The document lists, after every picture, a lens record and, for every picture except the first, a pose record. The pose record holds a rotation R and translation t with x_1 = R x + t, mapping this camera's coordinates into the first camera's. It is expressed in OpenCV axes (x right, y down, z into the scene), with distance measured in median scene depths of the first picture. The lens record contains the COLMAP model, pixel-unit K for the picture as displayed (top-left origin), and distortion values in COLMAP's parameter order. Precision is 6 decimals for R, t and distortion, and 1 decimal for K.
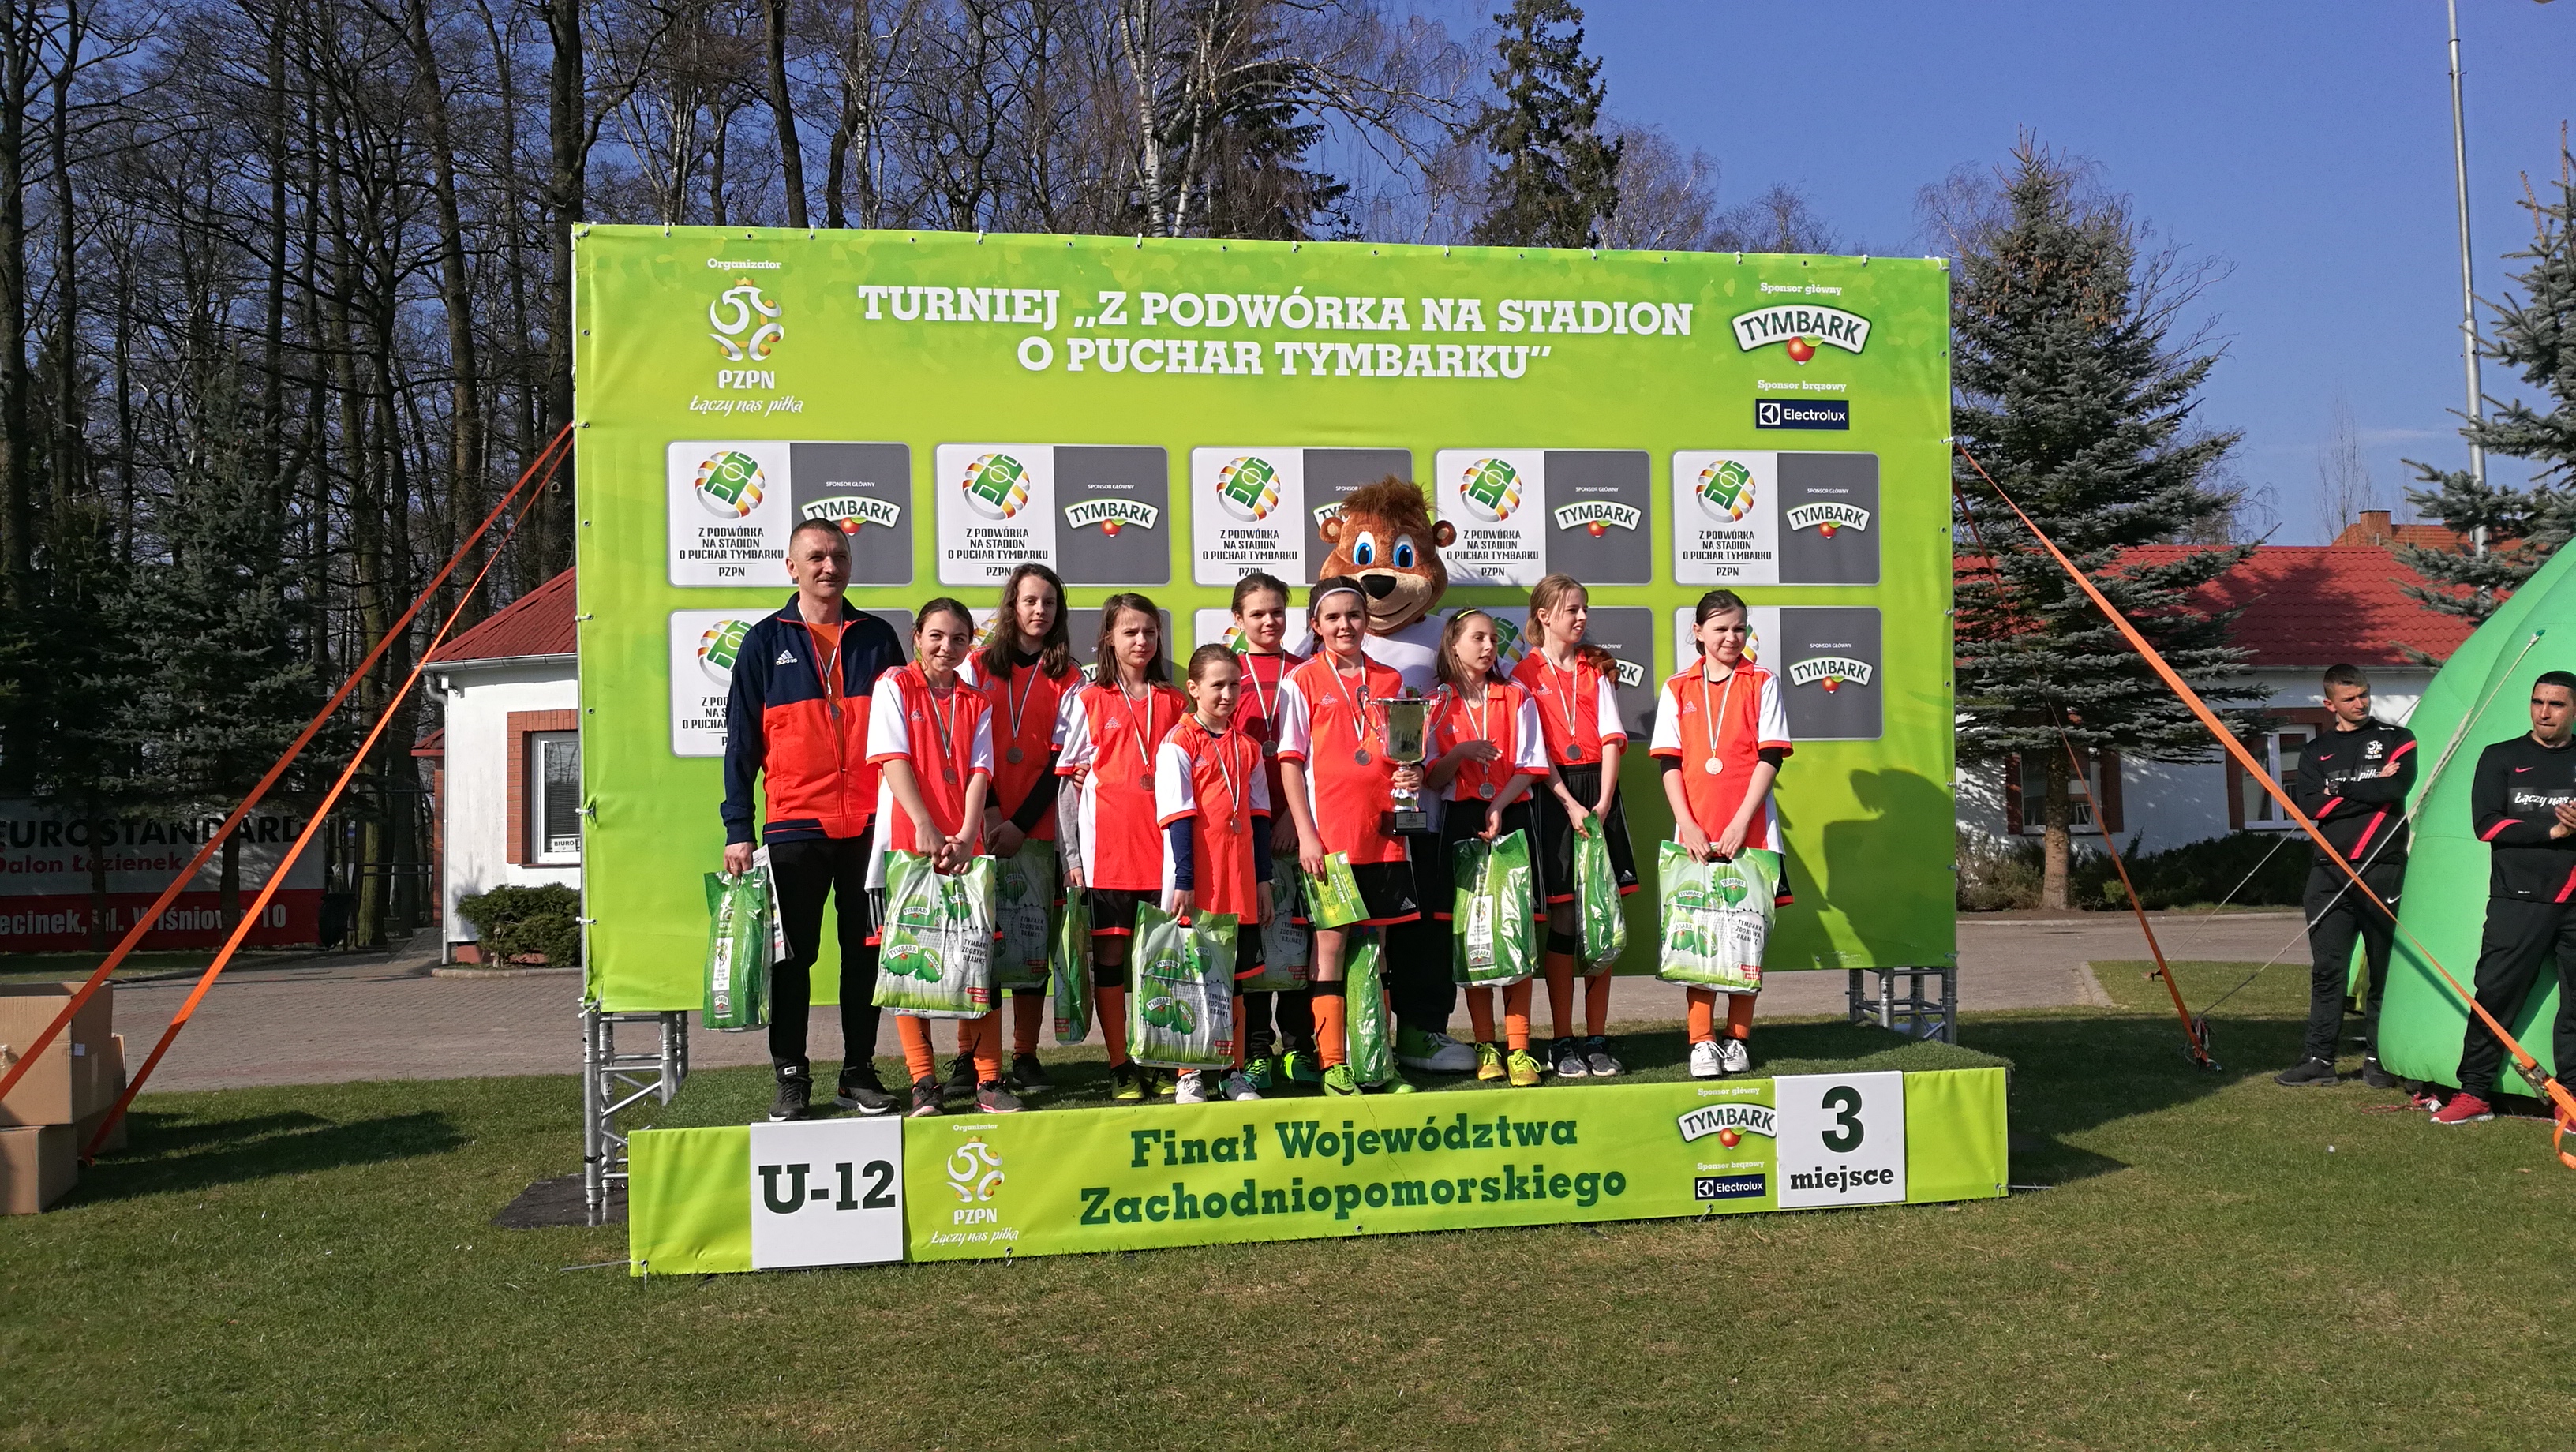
lens RADIAL K [[2008.9, 0, 1293.9], [0, 2008.9, 727.5], [0, 0, 1]] dist [-0.036950, 0.069360]
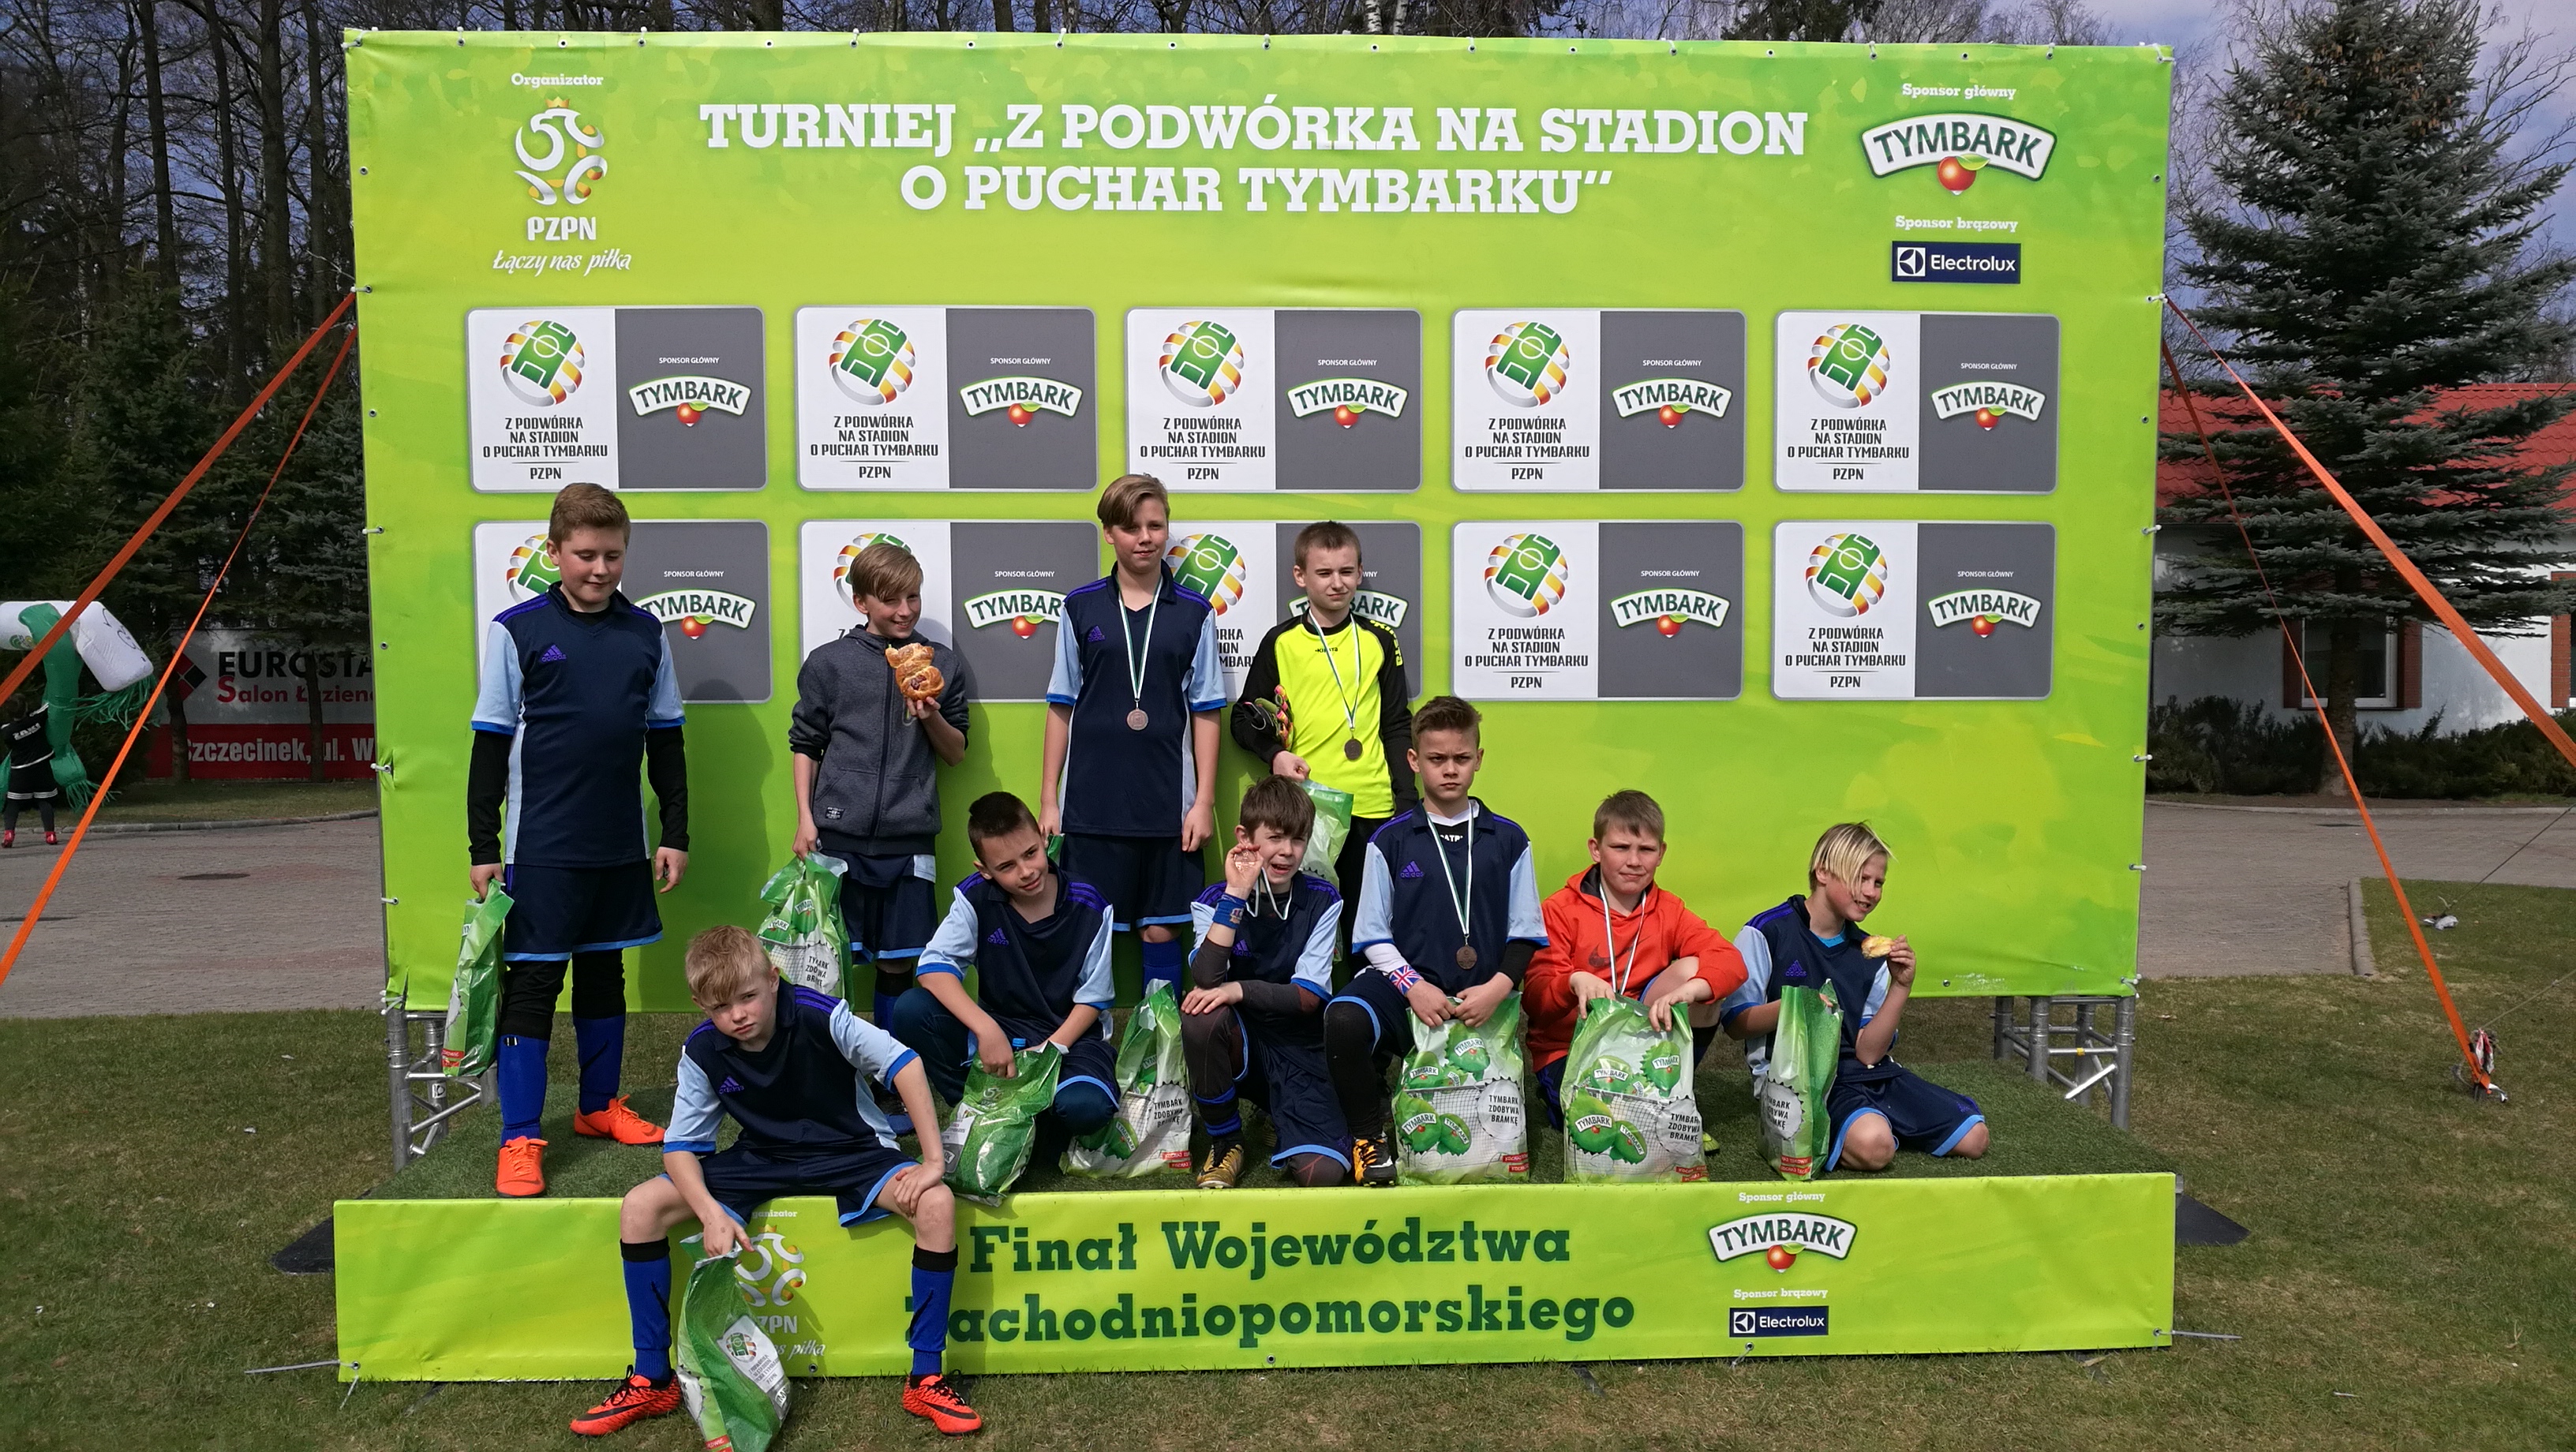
lens RADIAL K [[2008.9, 0, 1309.7], [0, 2008.9, 740.0], [0, 0, 1]] dist [-0.036950, 0.069360]
pose [[0.992839, 0.024296, -0.116965, 0.113053], [-0.013392, 0.995565, 0.093116, -0.048372], [0.118708, -0.090883, 0.988761, 0.234643]]
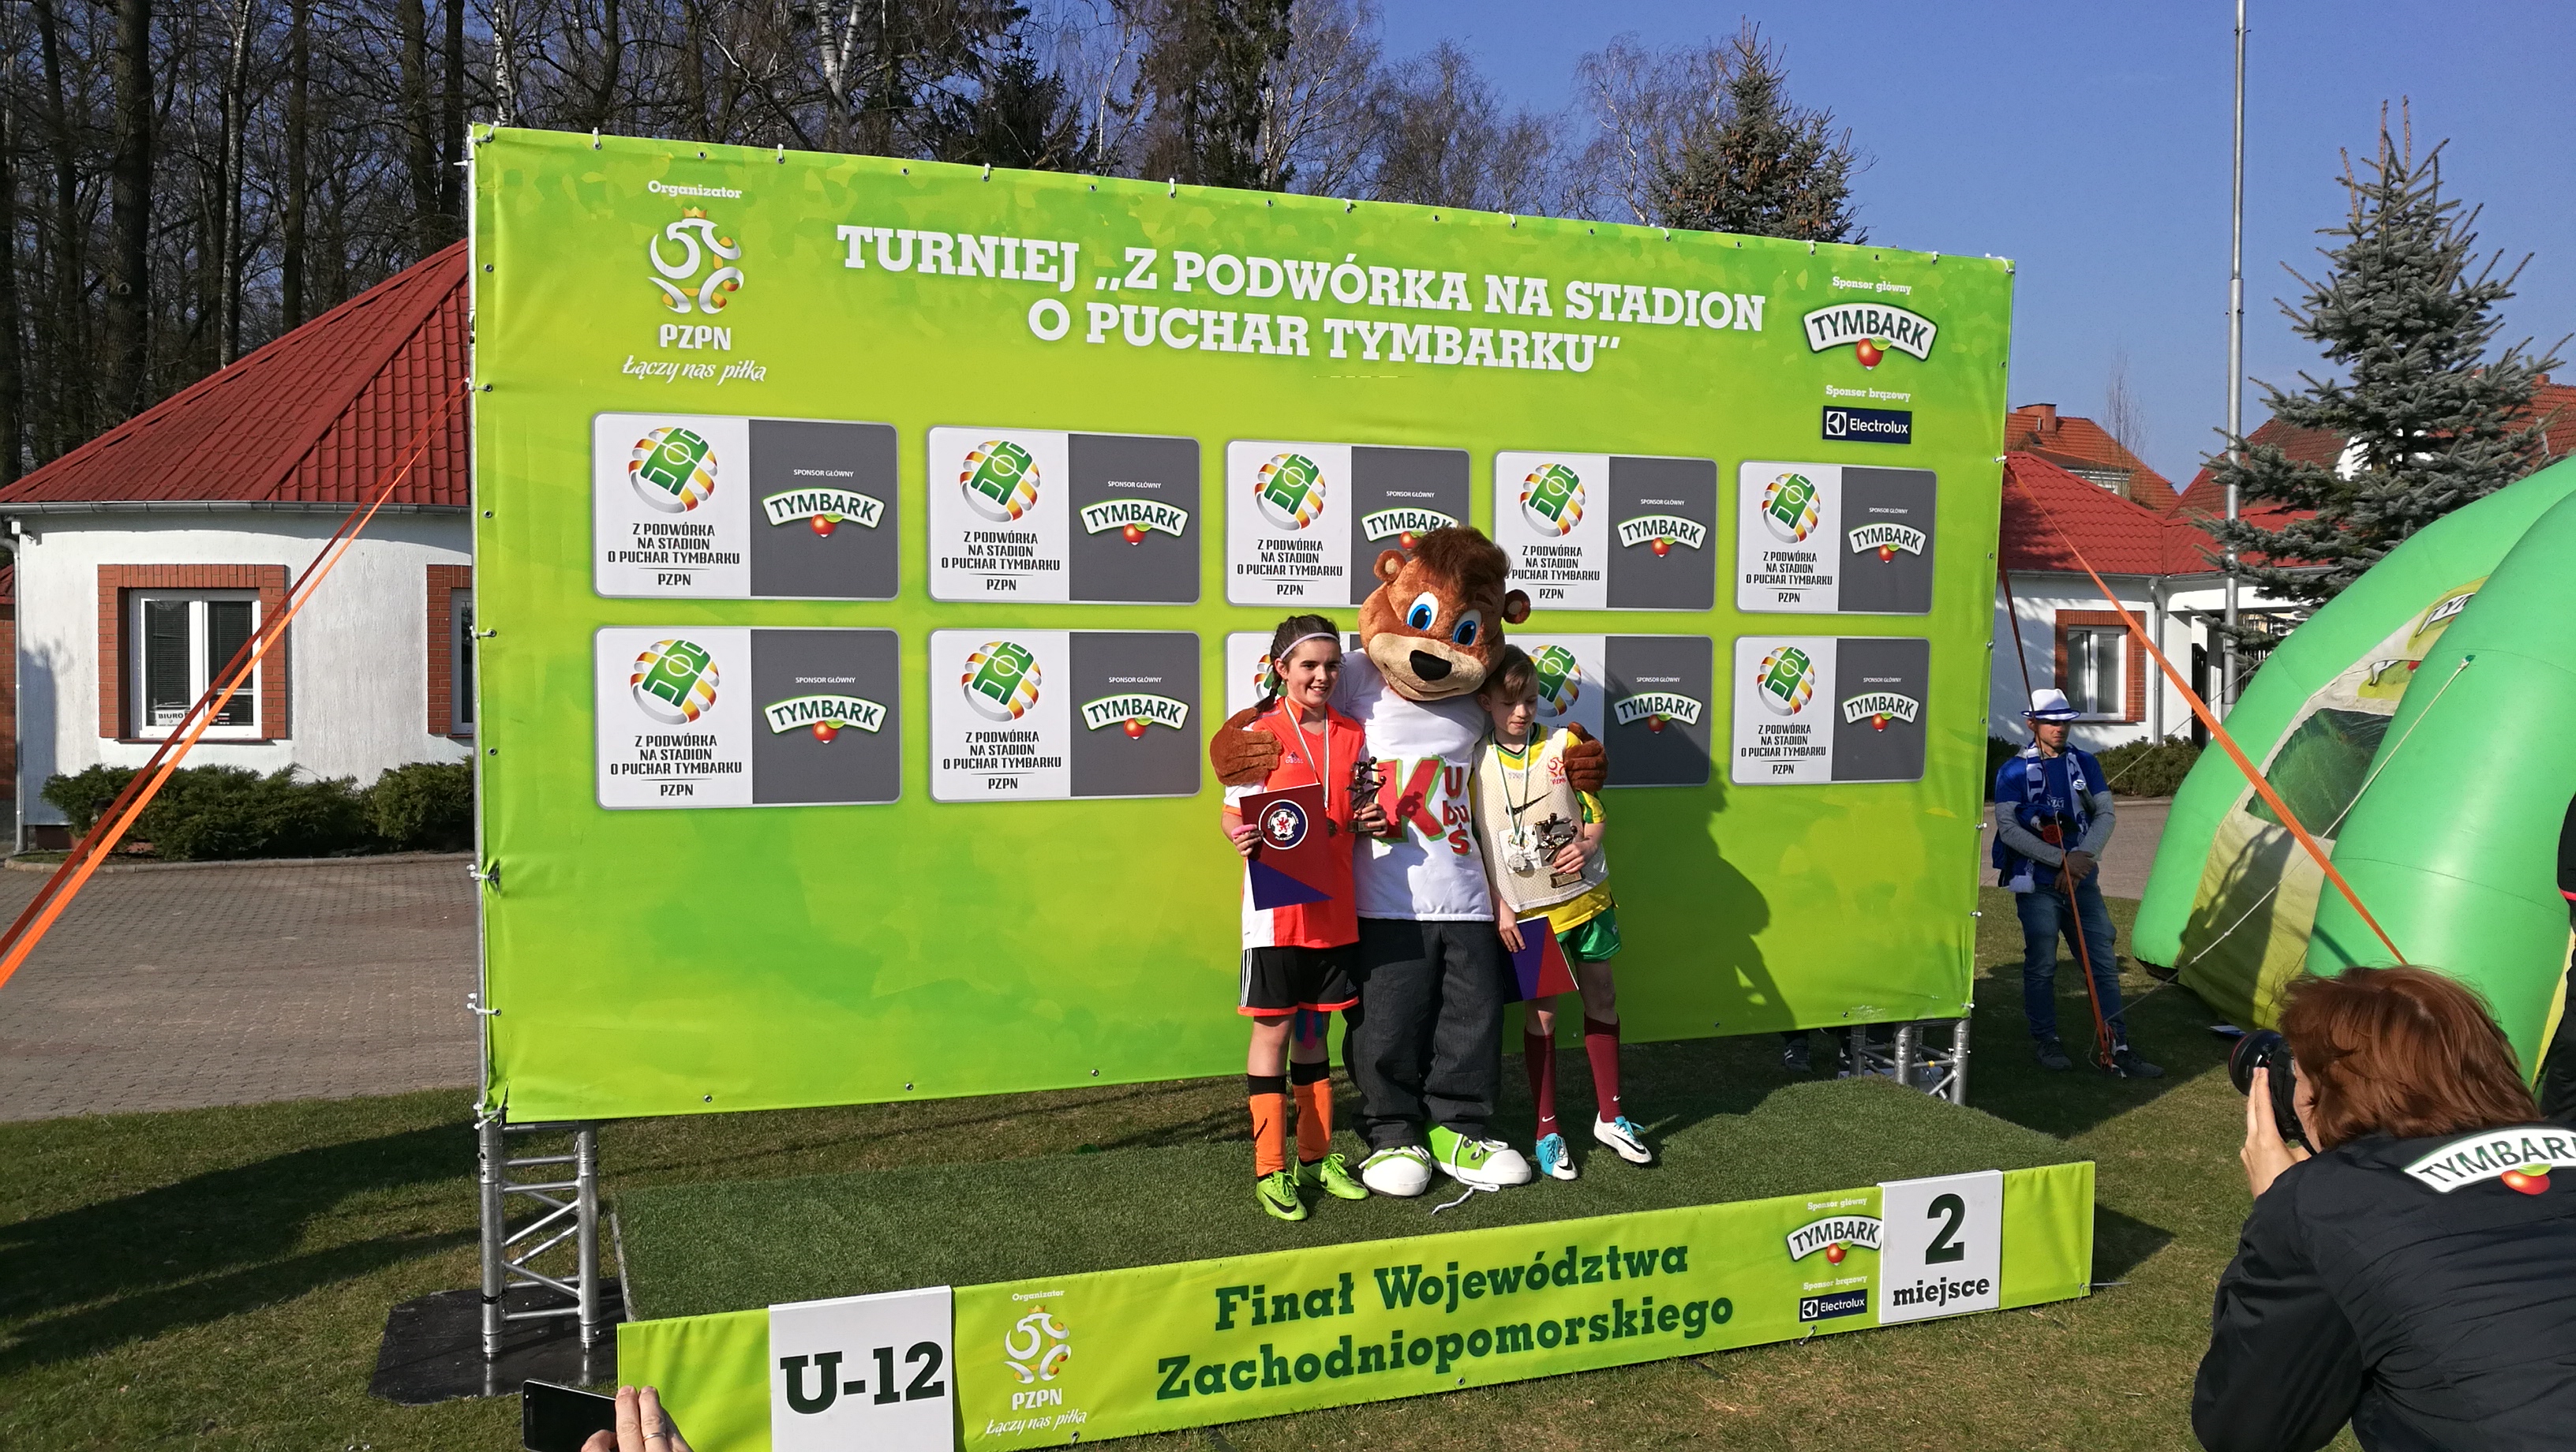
lens RADIAL K [[2008.9, 0, 1284.6], [0, 2008.9, 735.2], [0, 0, 1]] dist [-0.036950, 0.069360]
pose [[0.981103, 0.018382, 0.192611, -0.187956], [-0.035207, 0.995818, 0.084299, -0.088678], [-0.190256, -0.089488, 0.977647, 0.159722]]
